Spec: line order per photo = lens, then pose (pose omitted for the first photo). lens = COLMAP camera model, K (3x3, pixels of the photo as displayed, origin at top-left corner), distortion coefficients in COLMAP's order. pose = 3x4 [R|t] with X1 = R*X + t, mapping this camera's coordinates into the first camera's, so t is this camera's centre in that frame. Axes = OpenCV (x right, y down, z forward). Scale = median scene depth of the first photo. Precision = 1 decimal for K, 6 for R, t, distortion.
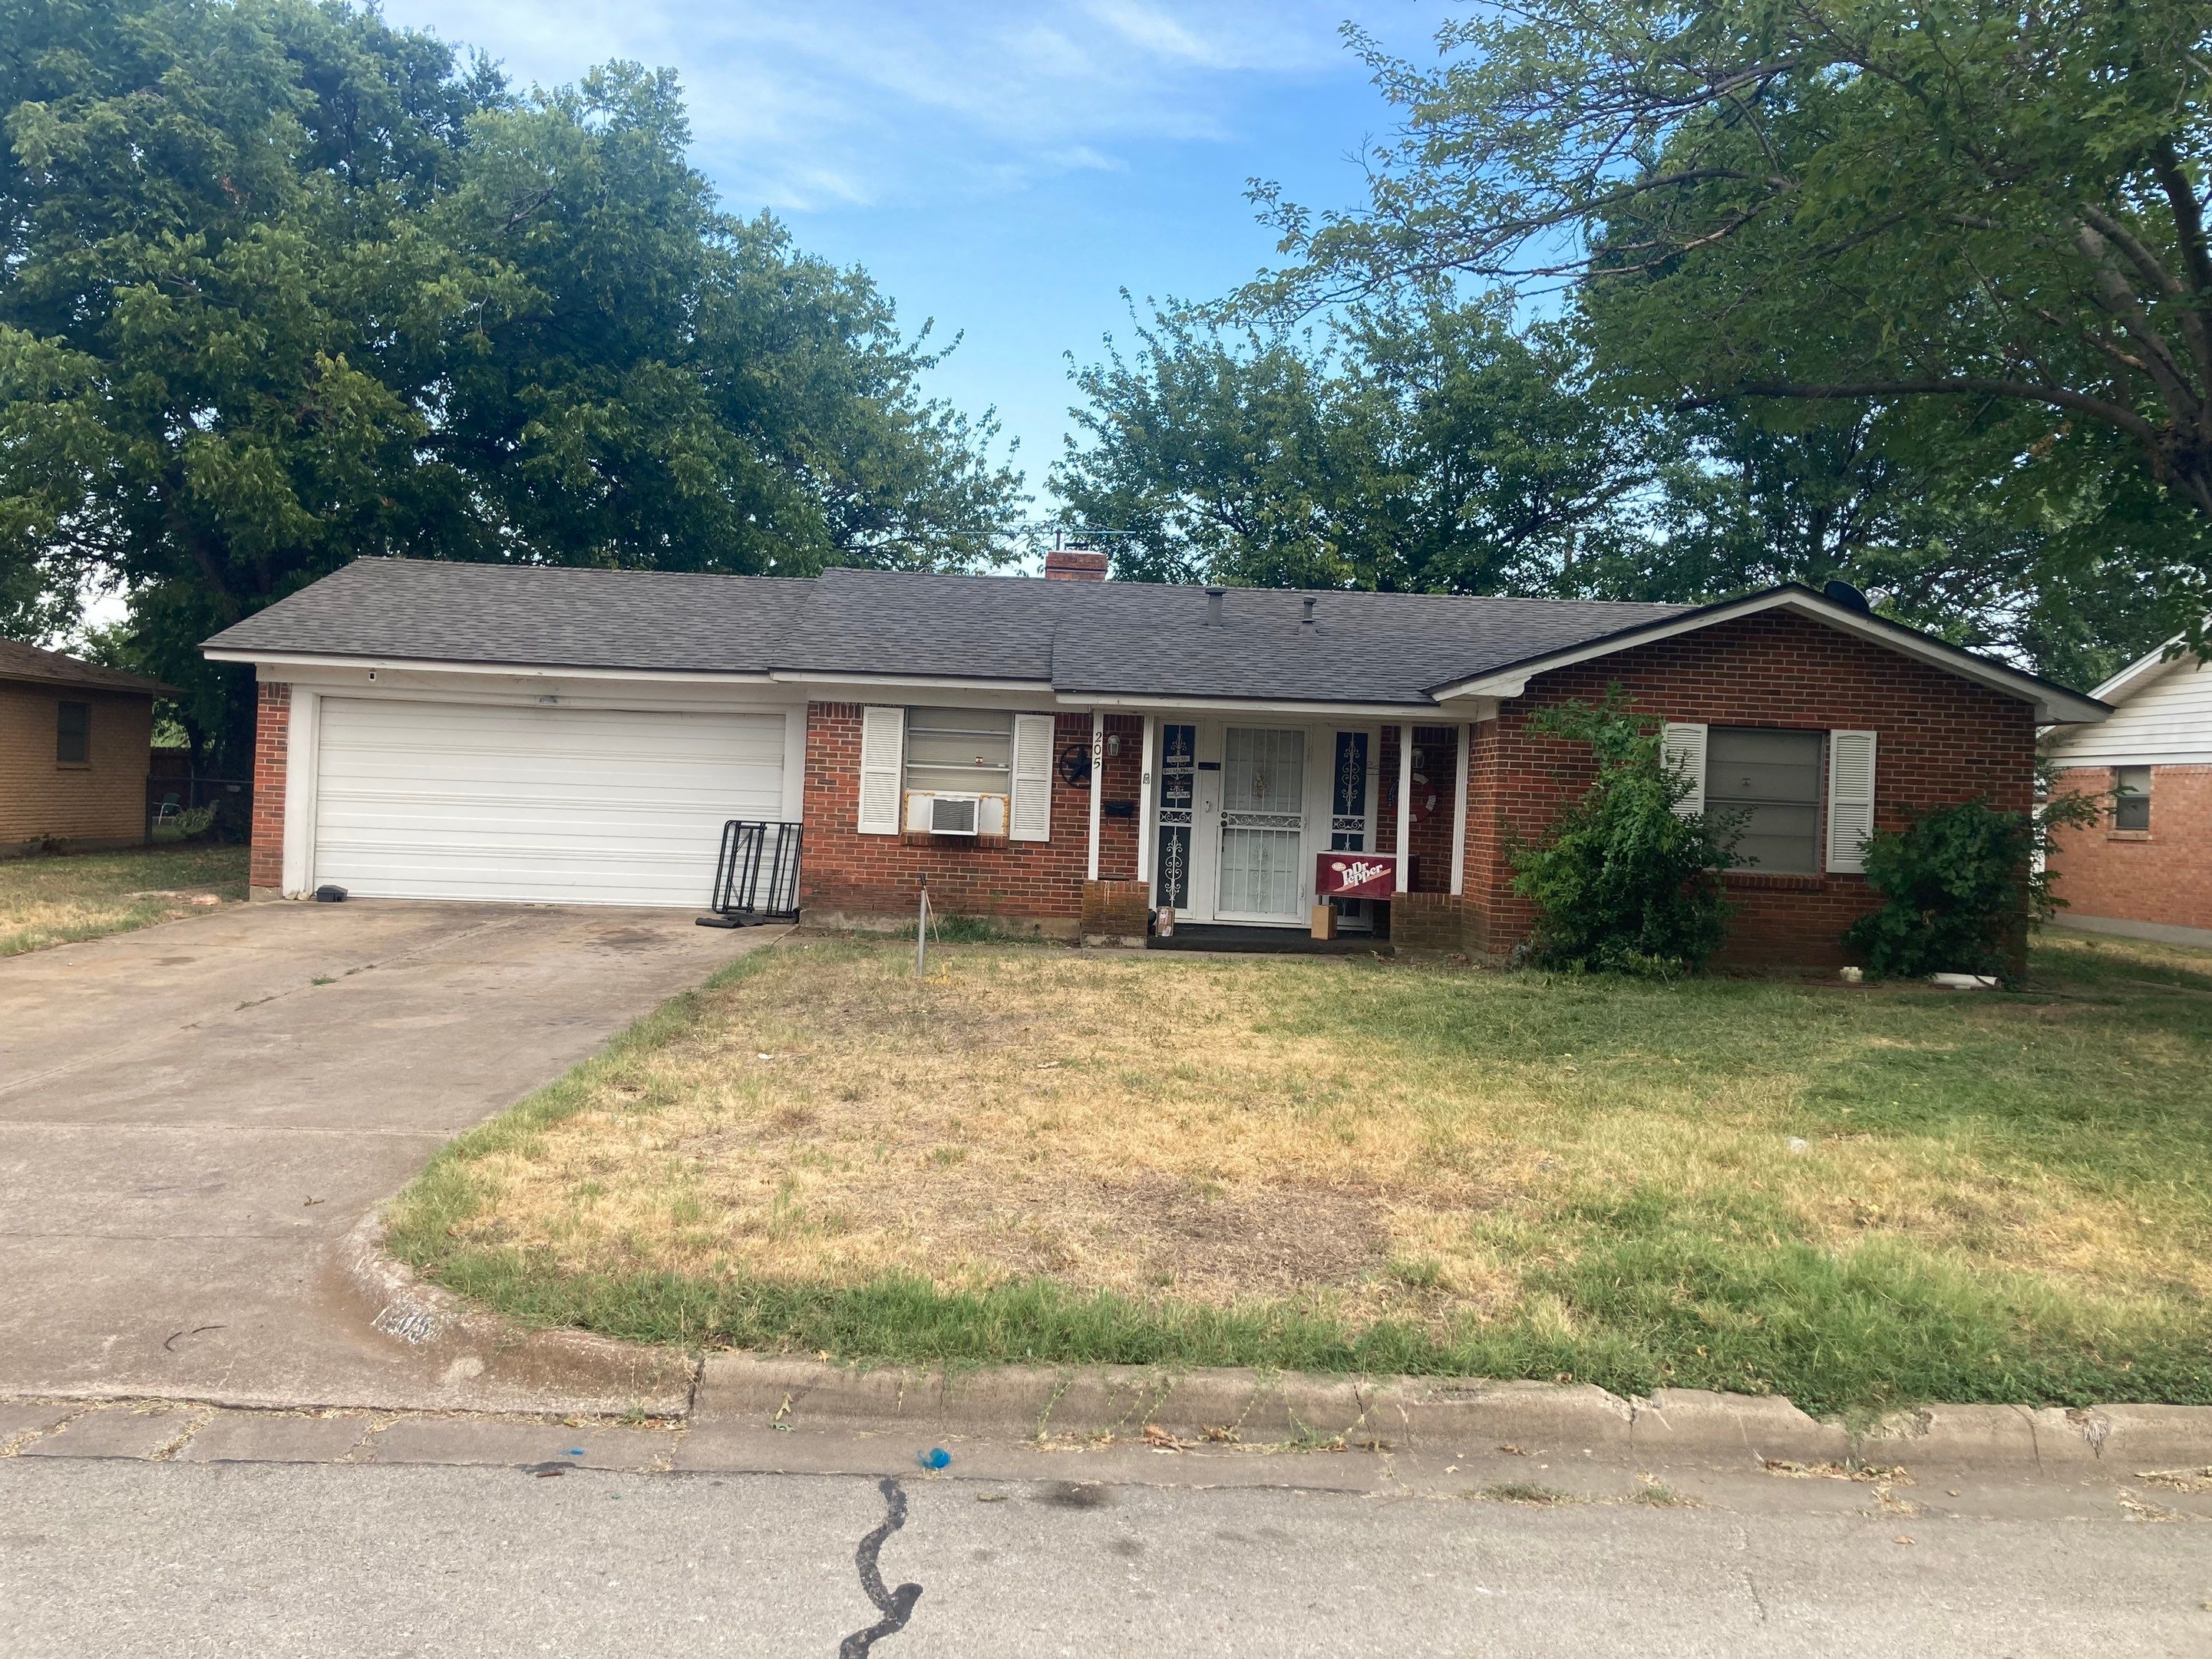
lens RADIAL K [[1863.5, 0, 1079.7], [0, 1863.5, 770.5], [0, 0, 1]] dist [0.175936, -0.470599]
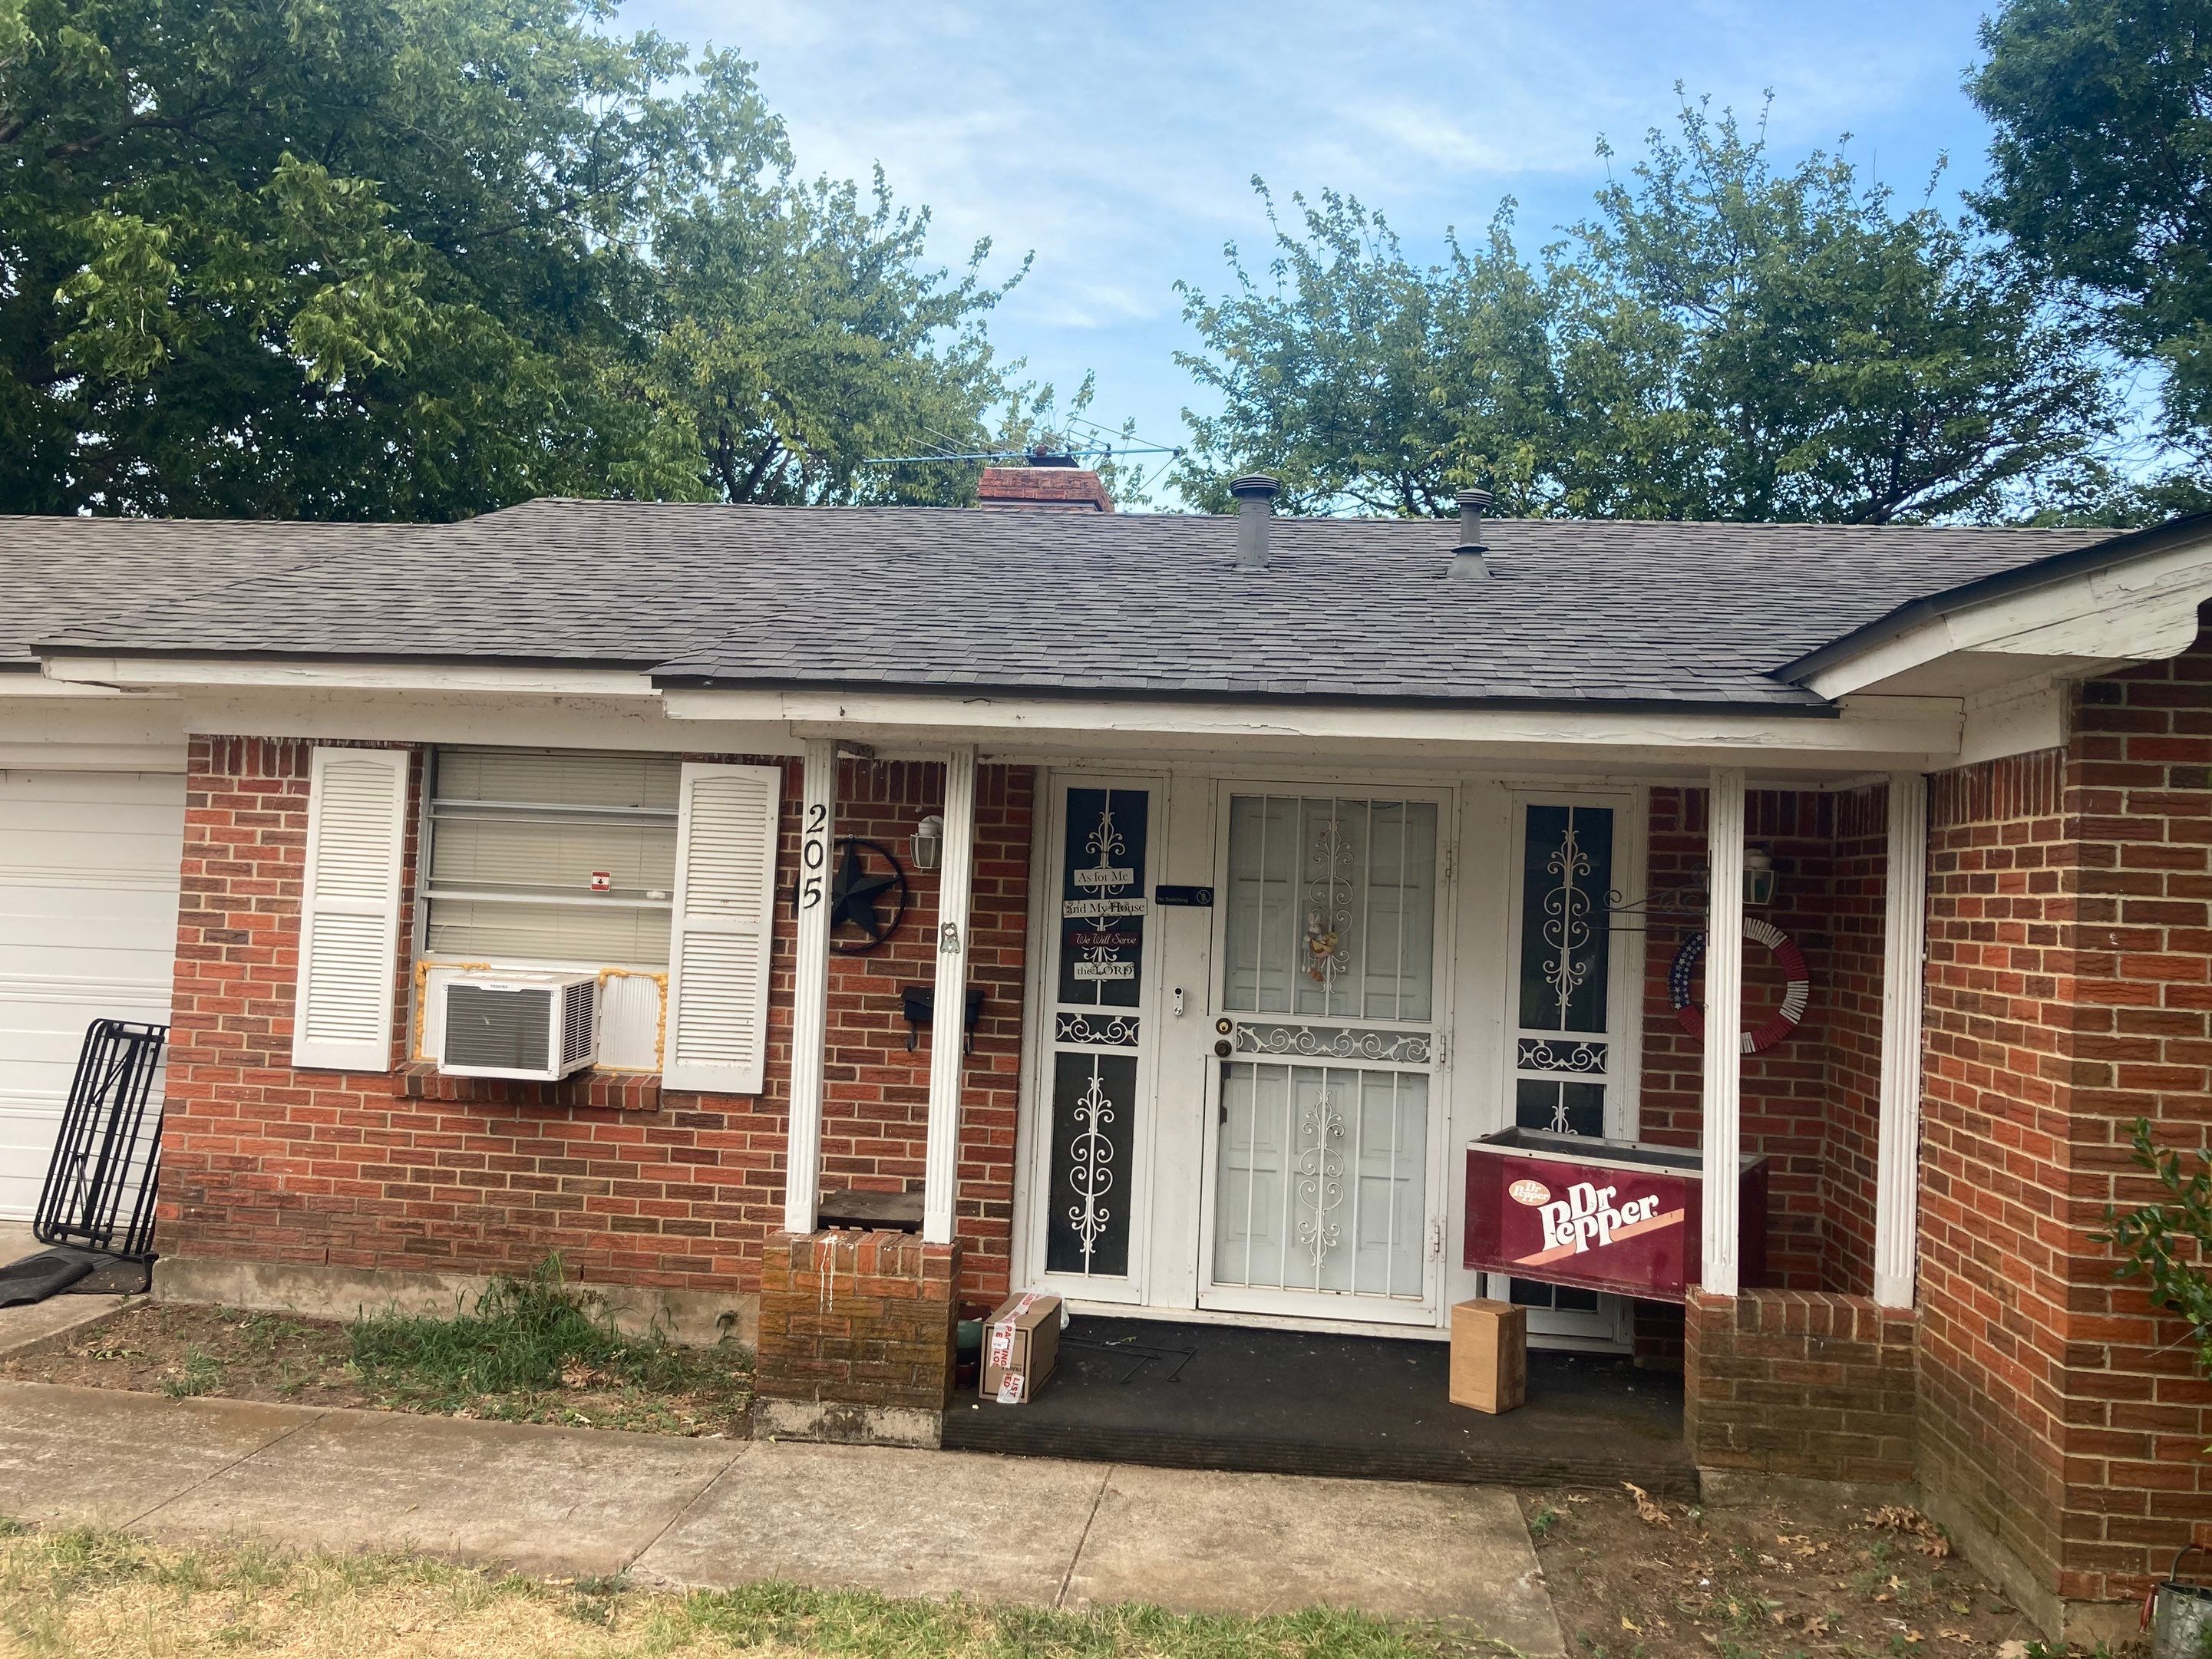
lens RADIAL K [[1863.5, 0, 1079.7], [0, 1863.5, 770.5], [0, 0, 1]] dist [0.175936, -0.470599]
pose [[0.990383, -0.007101, -0.138174, 0.102130], [-0.000253, 0.998588, -0.053129, -0.007801], [0.138356, 0.052653, 0.988982, 0.621614]]
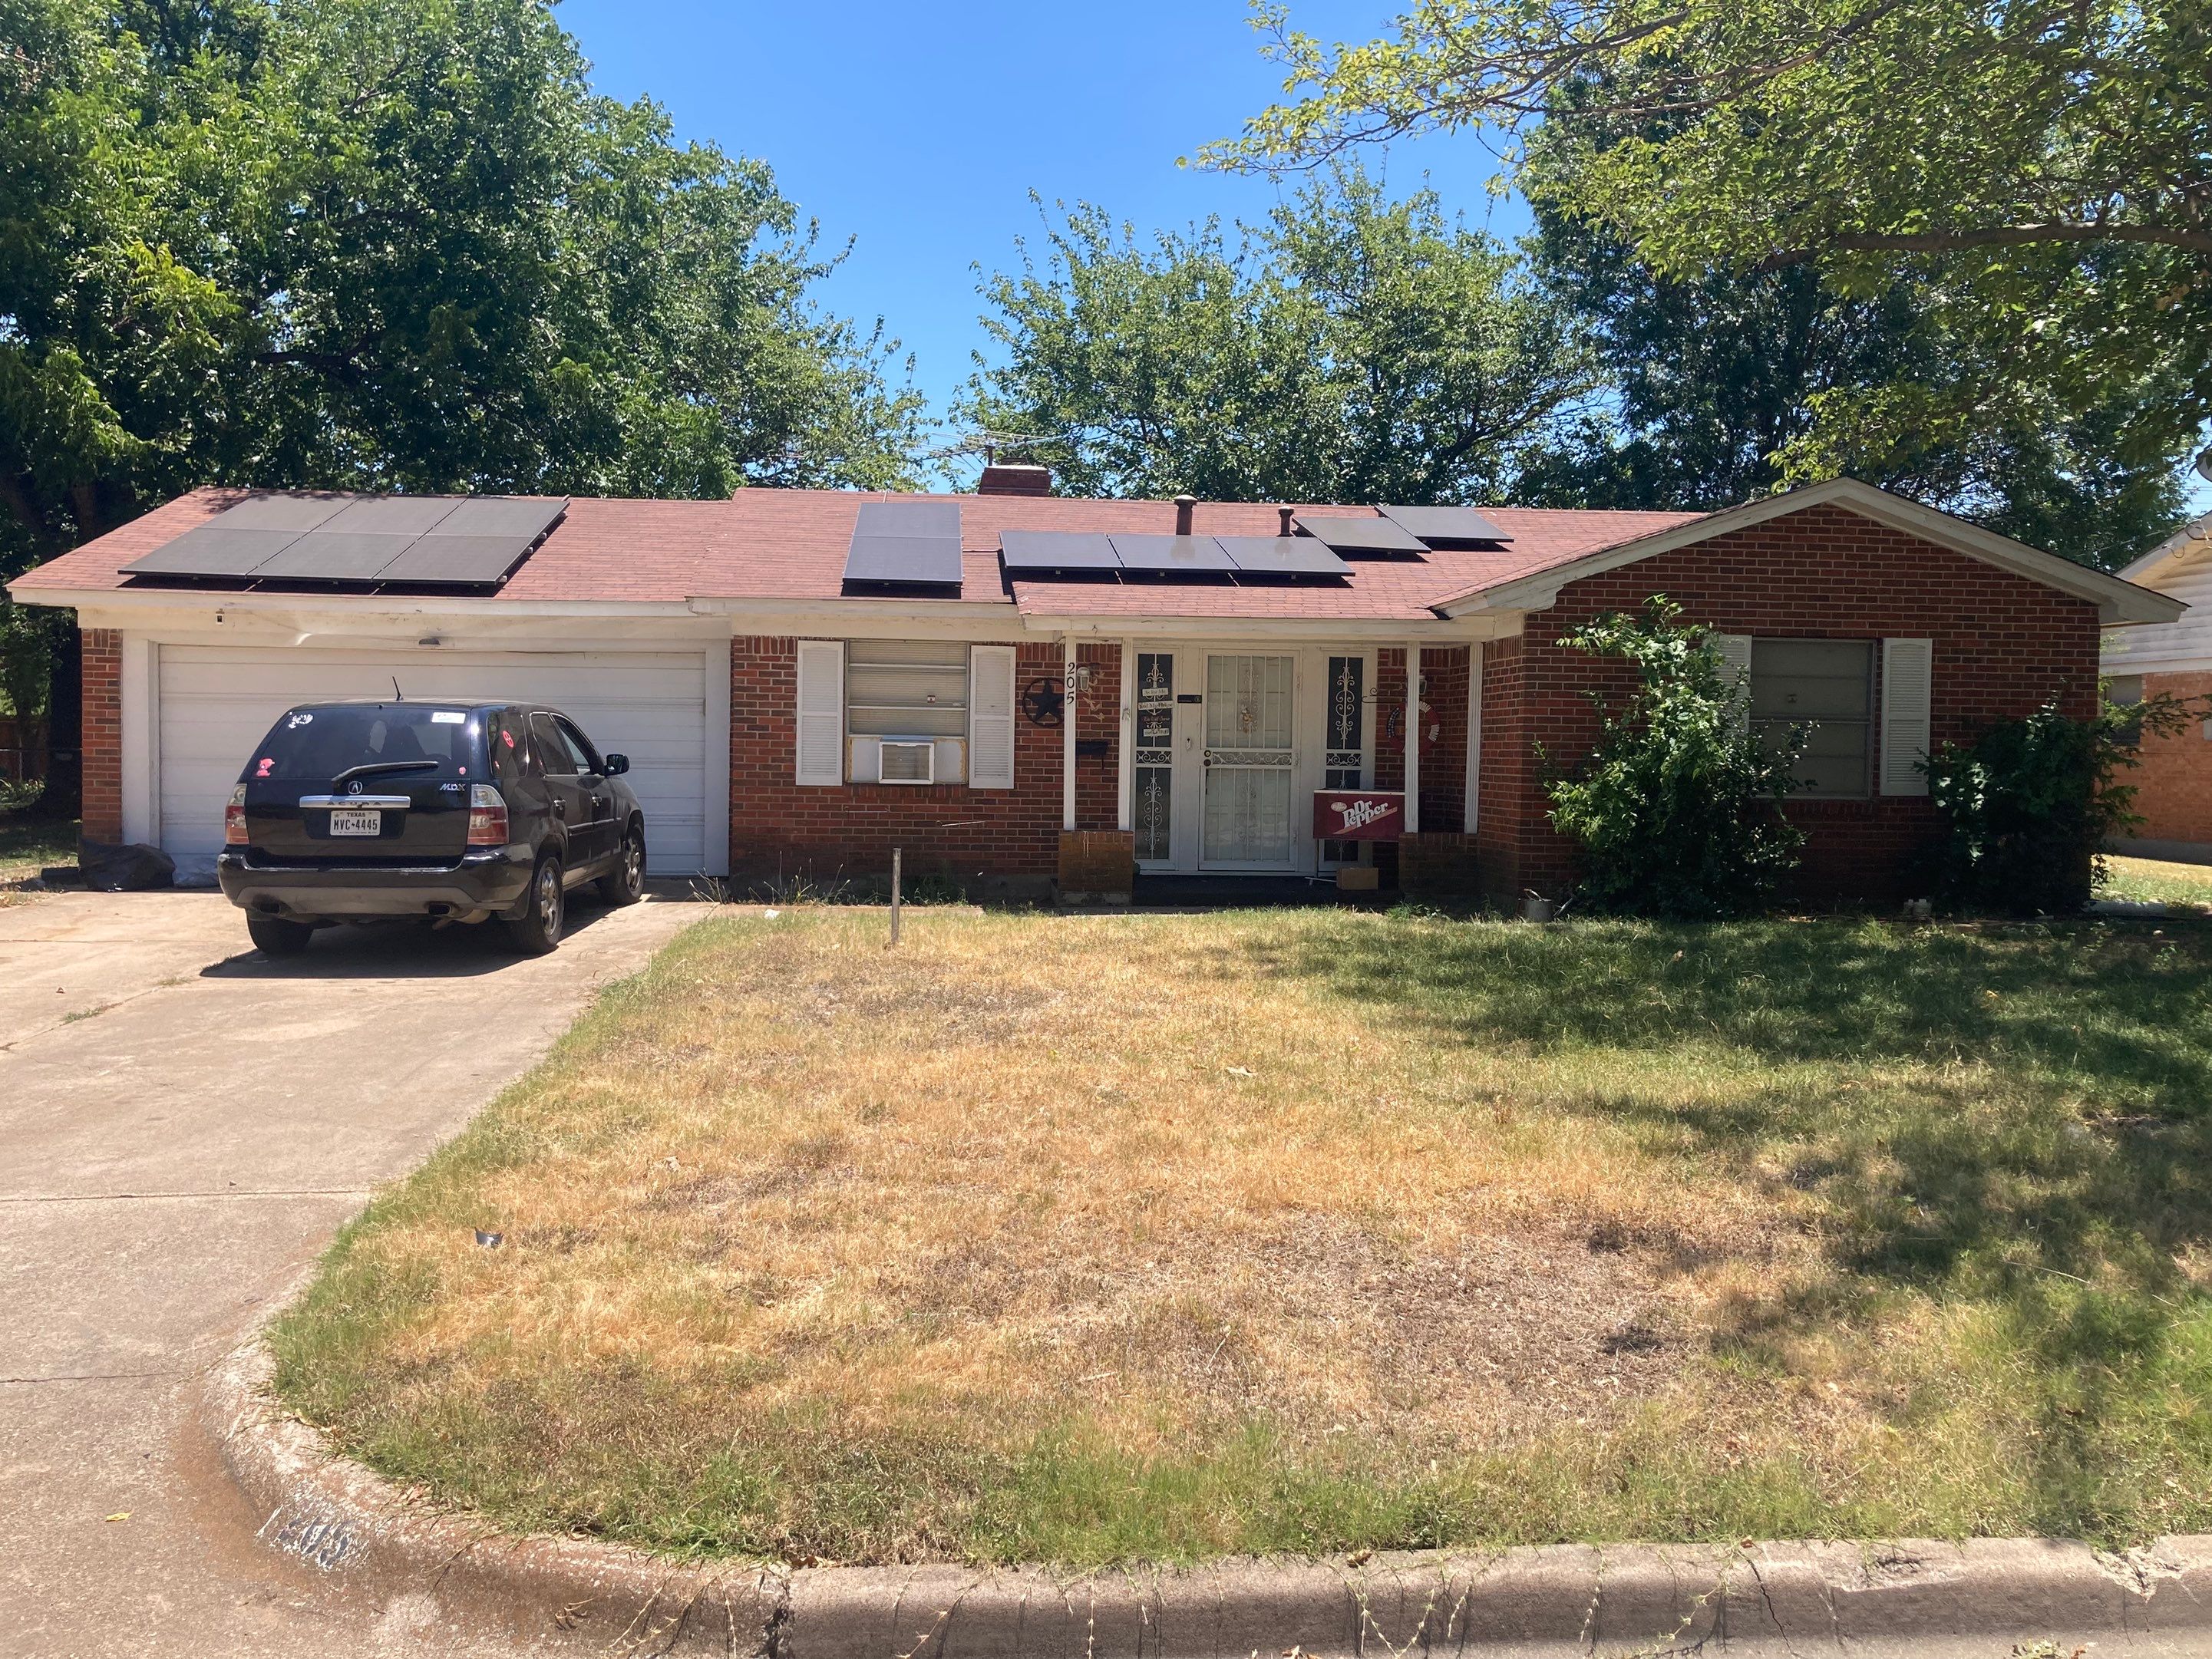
lens RADIAL K [[1854.1, 0, 1106.0], [0, 1854.1, 829.5], [0, 0, 1]] dist [0.102185, -0.179146]
pose [[0.996512, -0.031036, 0.077468, -0.041698], [0.026296, 0.997762, 0.061485, 0.004297], [-0.079203, -0.059233, 0.995097, 0.115438]]
